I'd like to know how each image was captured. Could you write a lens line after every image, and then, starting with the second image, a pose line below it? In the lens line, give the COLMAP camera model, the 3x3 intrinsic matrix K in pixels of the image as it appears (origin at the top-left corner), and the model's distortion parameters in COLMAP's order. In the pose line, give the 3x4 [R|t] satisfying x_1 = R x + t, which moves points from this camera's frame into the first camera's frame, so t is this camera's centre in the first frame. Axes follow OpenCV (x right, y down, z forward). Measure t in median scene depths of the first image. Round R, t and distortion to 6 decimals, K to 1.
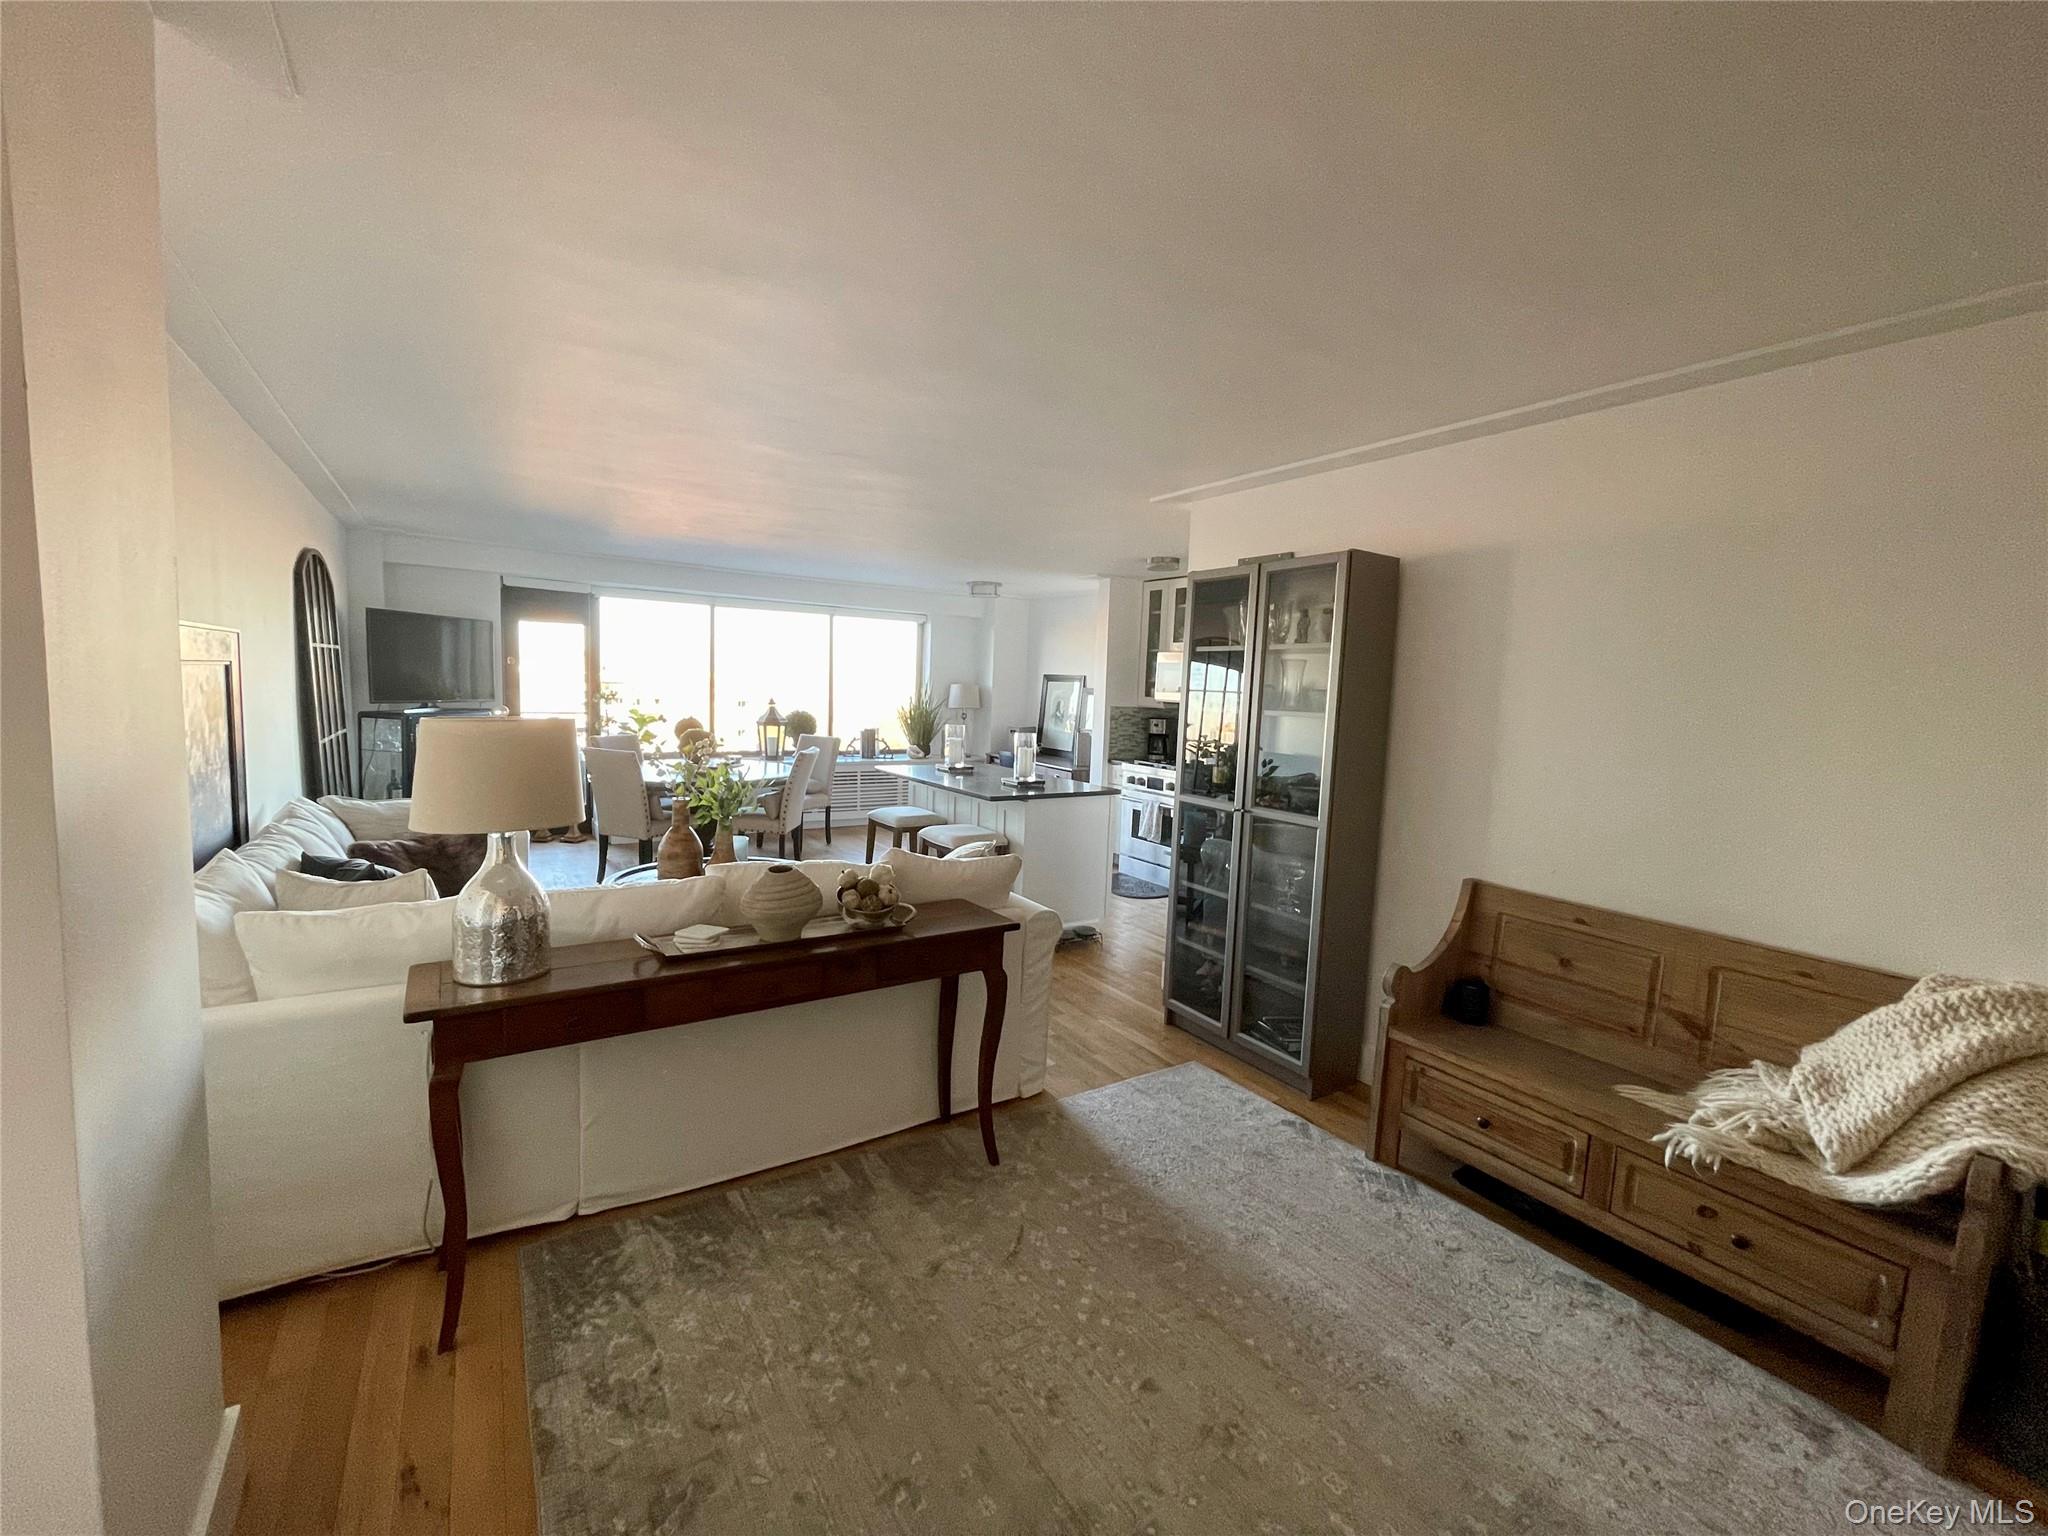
lens RADIAL K [[825.8, 0, 1016.1], [0, 825.8, 768.7], [0, 0, 1]] dist [-0.000602, 0.000247]
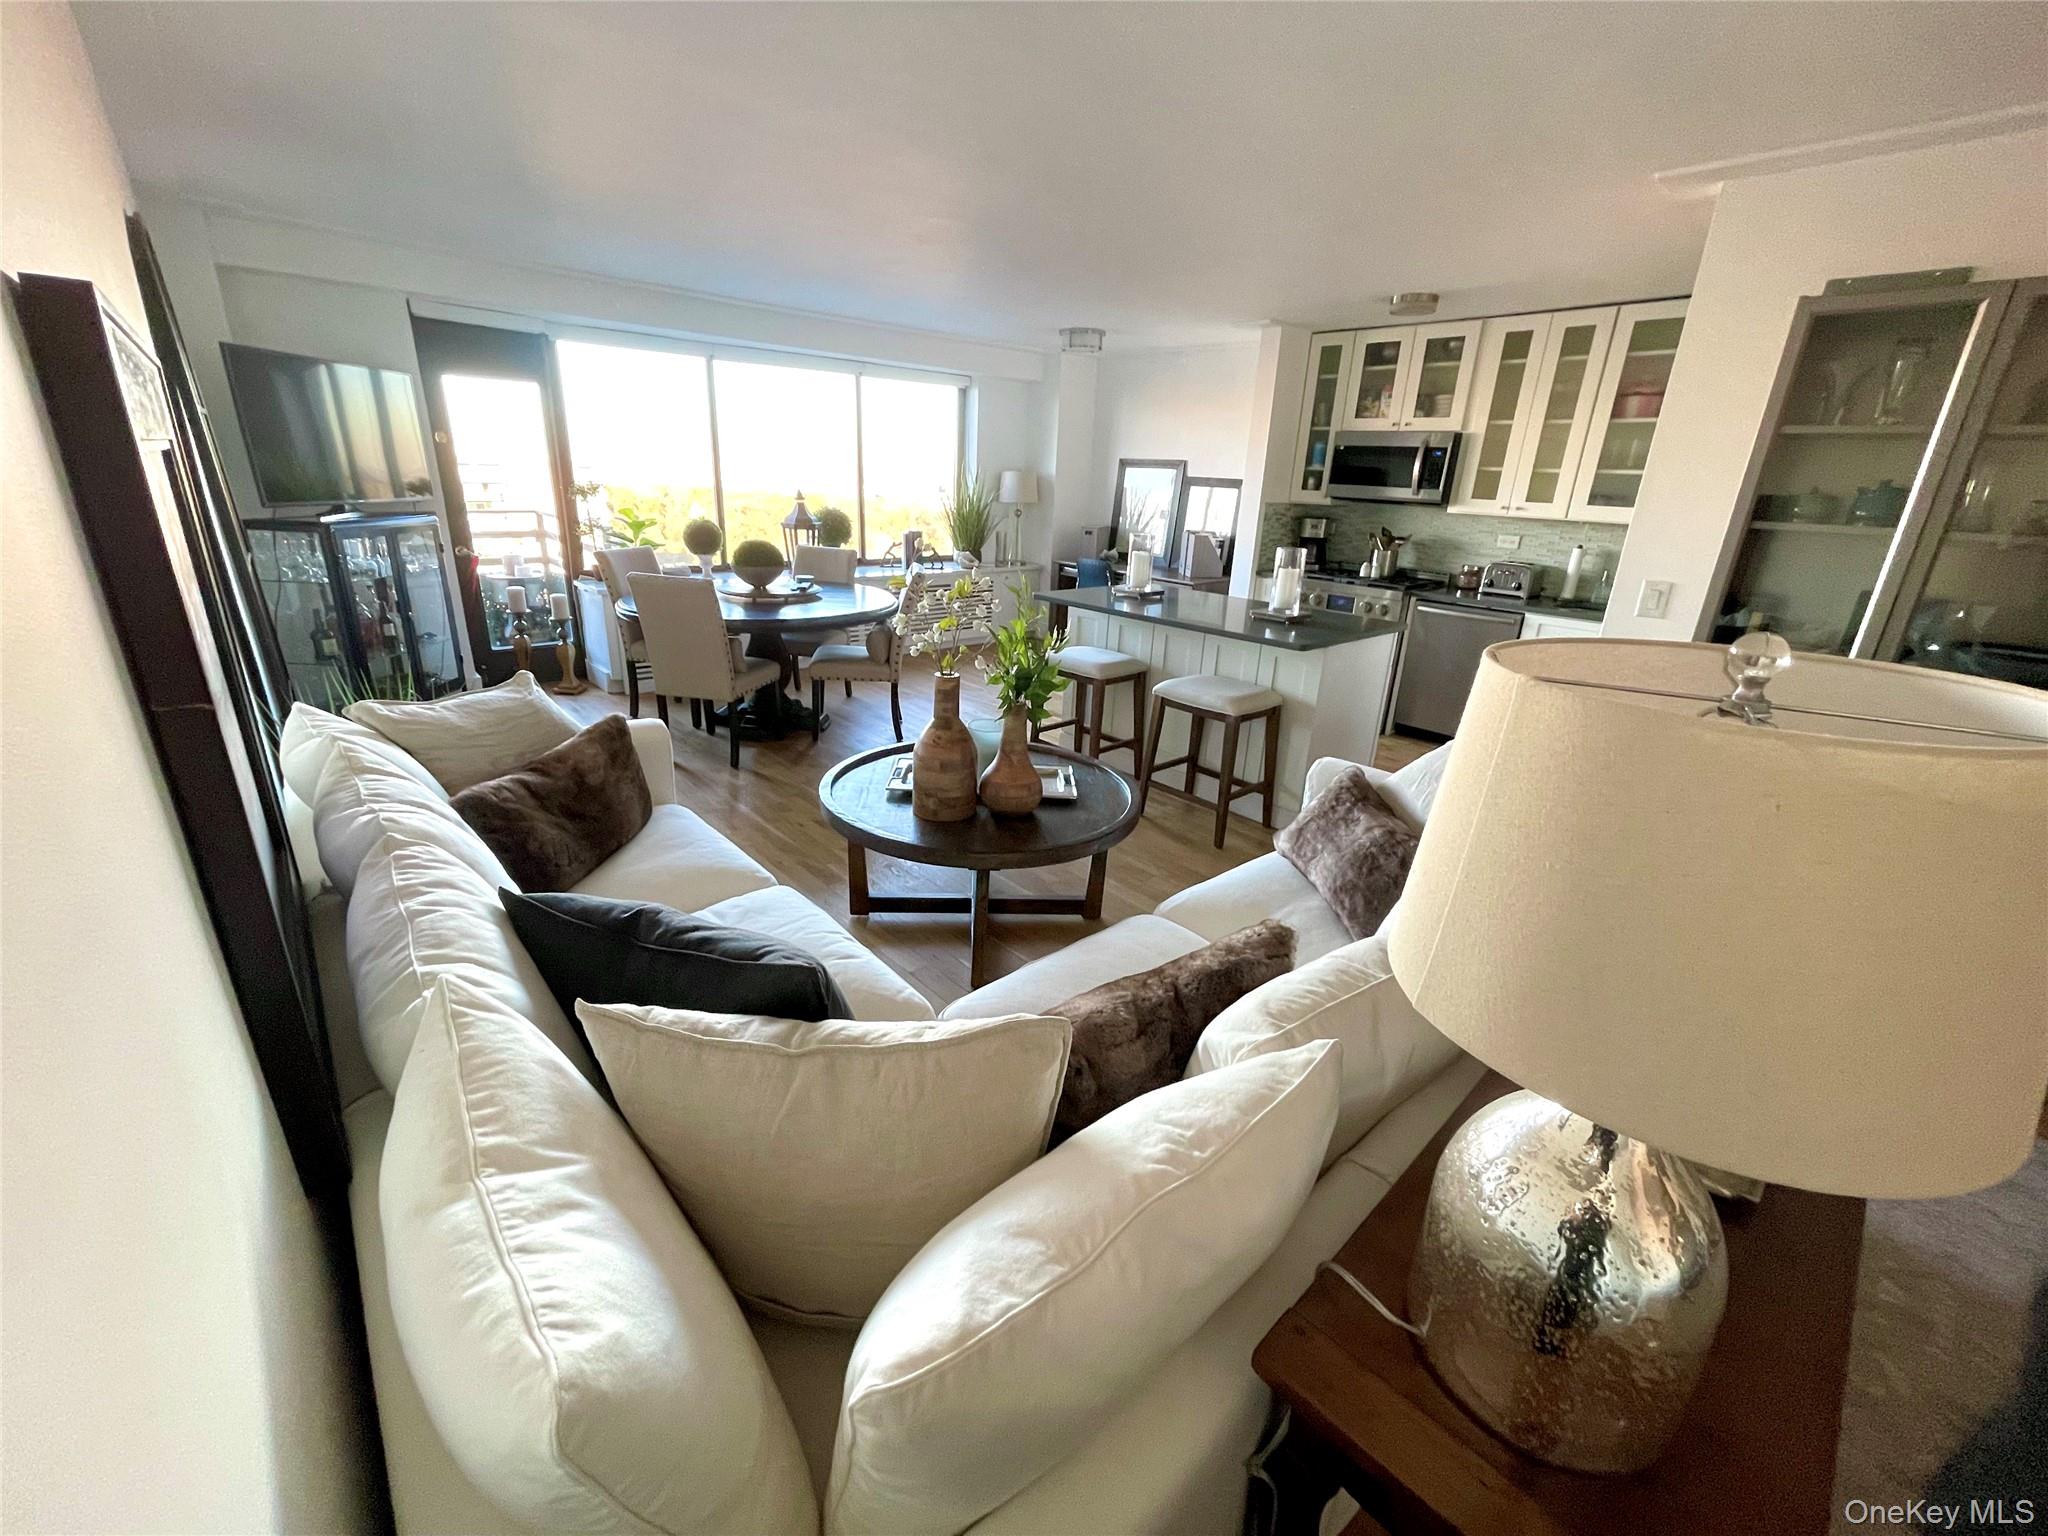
lens RADIAL K [[825.8, 0, 1018.2], [0, 825.8, 765.8], [0, 0, 1]] dist [-0.000602, 0.000247]
pose [[0.989187, -0.048548, 0.138391, -0.240203], [0.013135, 0.969155, 0.246100, -0.027922], [-0.146070, -0.241621, 0.959314, 0.199639]]
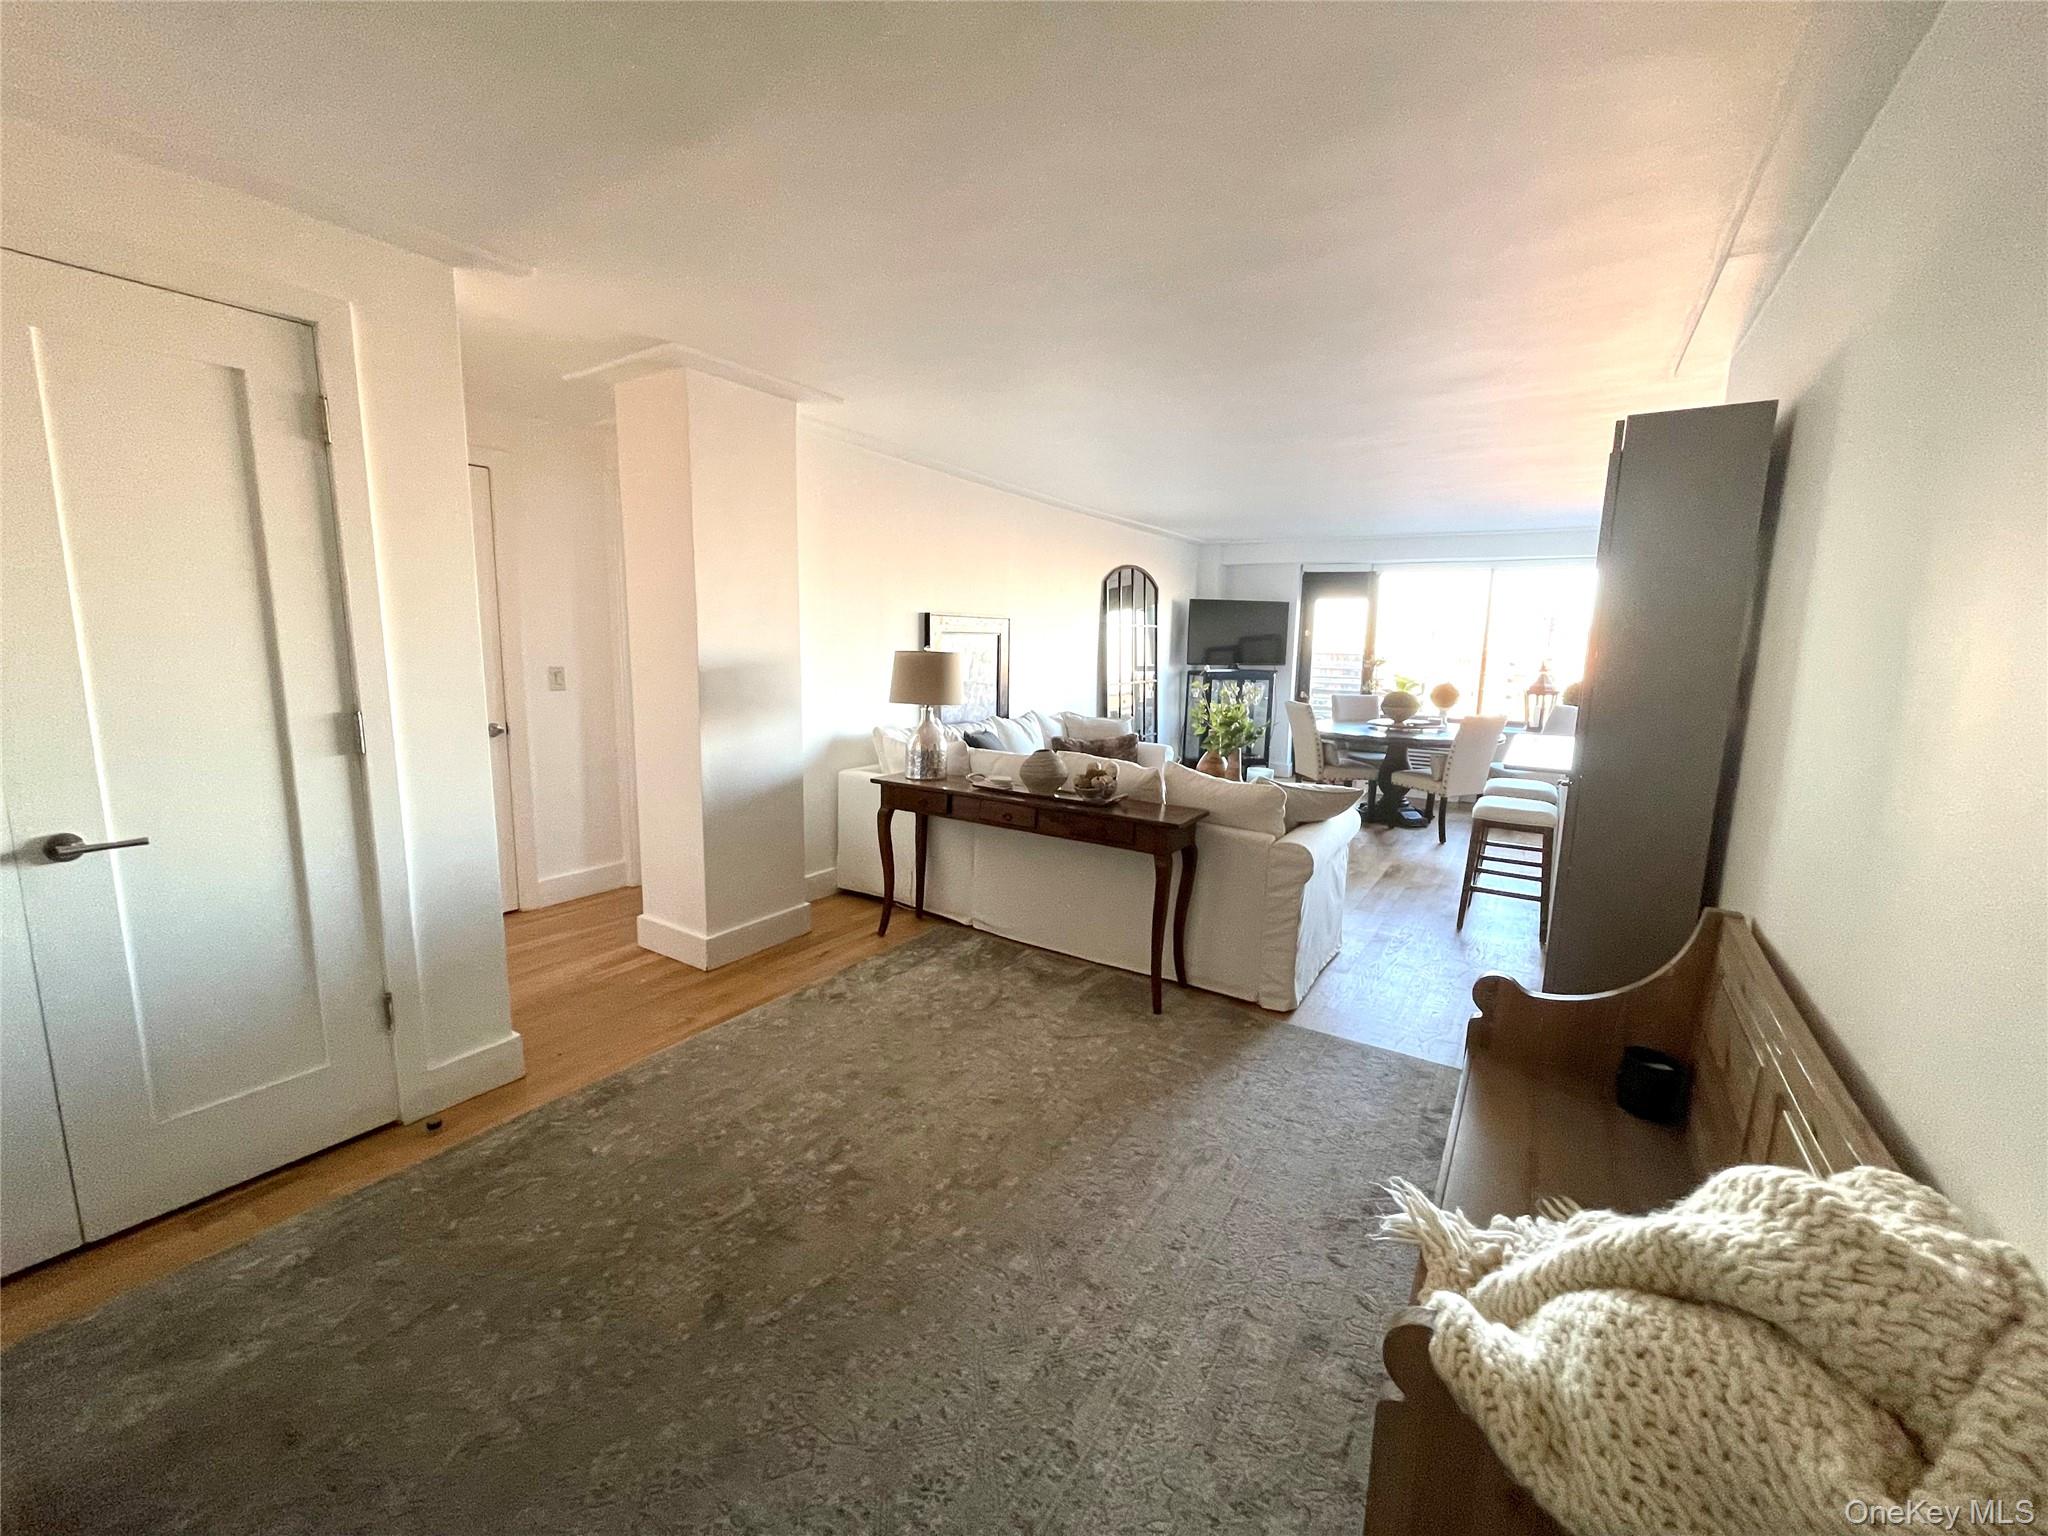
lens RADIAL K [[825.8, 0, 1016.5], [0, 825.8, 771.7], [0, 0, 1]] dist [-0.000602, 0.000247]
pose [[0.397990, 0.114828, -0.910175, 0.361732], [-0.095821, 0.991912, 0.083240, 0.013841], [0.912372, 0.054085, 0.405774, 0.106977]]
